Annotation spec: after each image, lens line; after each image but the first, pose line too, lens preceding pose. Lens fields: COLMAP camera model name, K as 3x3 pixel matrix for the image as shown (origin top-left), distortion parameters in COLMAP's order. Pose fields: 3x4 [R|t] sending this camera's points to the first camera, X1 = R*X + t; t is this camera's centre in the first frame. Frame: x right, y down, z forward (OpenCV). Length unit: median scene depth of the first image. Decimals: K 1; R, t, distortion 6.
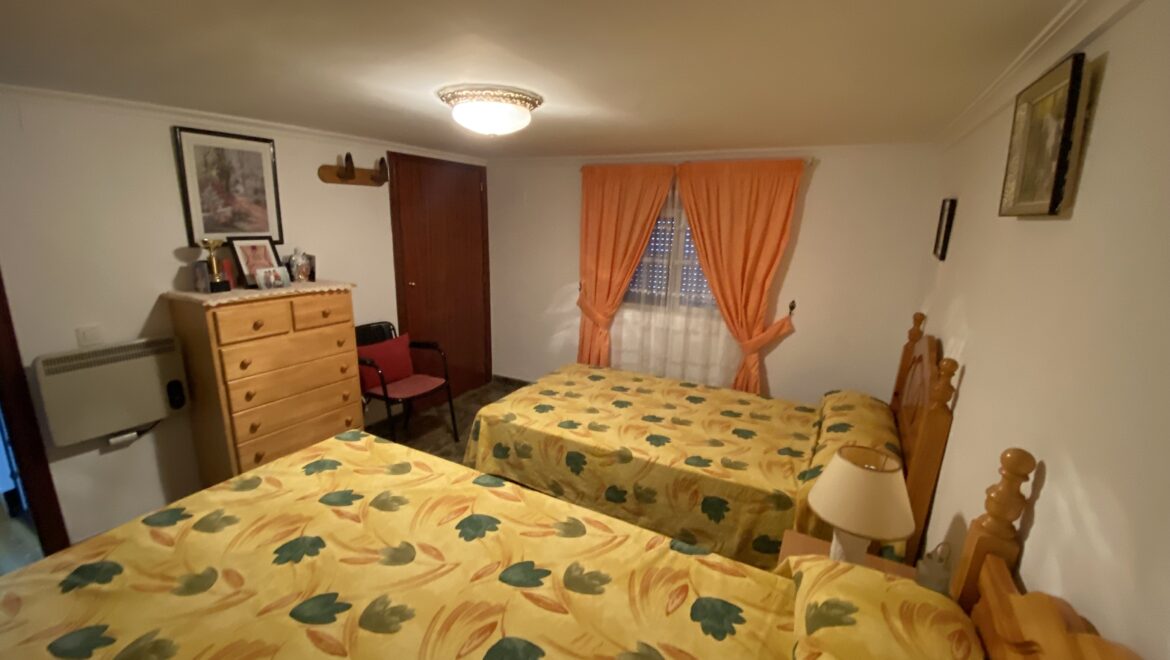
lens RADIAL K [[470.8, 0, 585.7], [0, 470.8, 328.8], [0, 0, 1]] dist [0.025838, -0.023457]
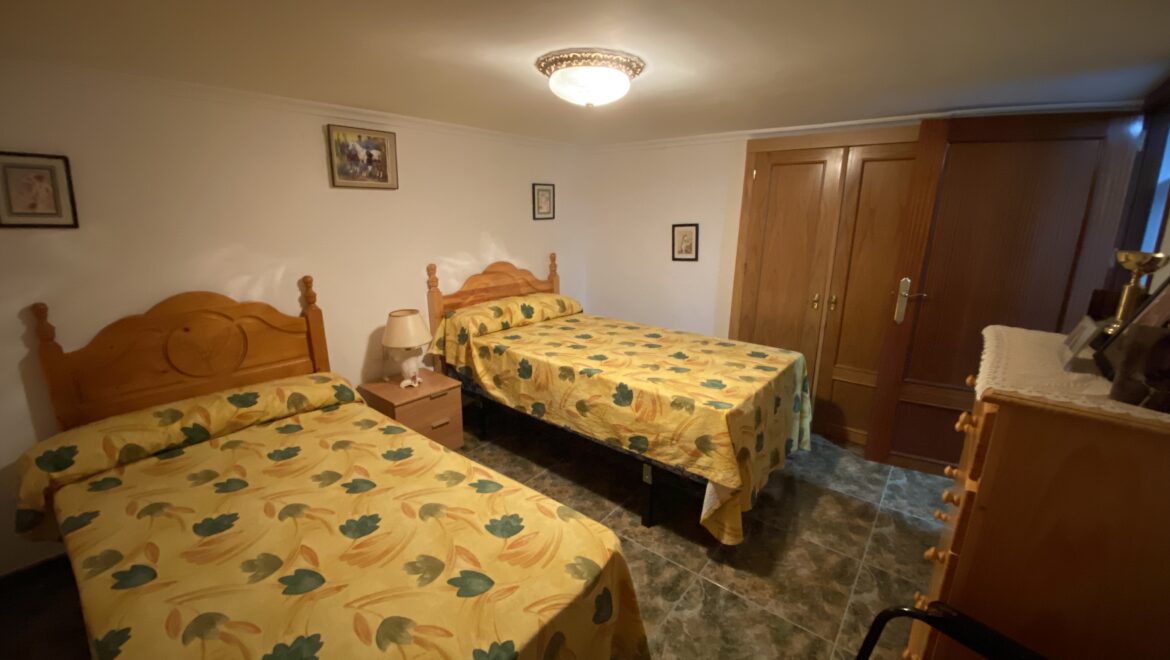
lens RADIAL K [[470.8, 0, 585.7], [0, 470.8, 328.8], [0, 0, 1]] dist [0.025838, -0.023457]
pose [[-0.981148, -0.079457, 0.176168, -0.394745], [0.012179, 0.884335, 0.466694, -0.453864], [-0.192873, 0.460042, -0.866696, 2.029171]]
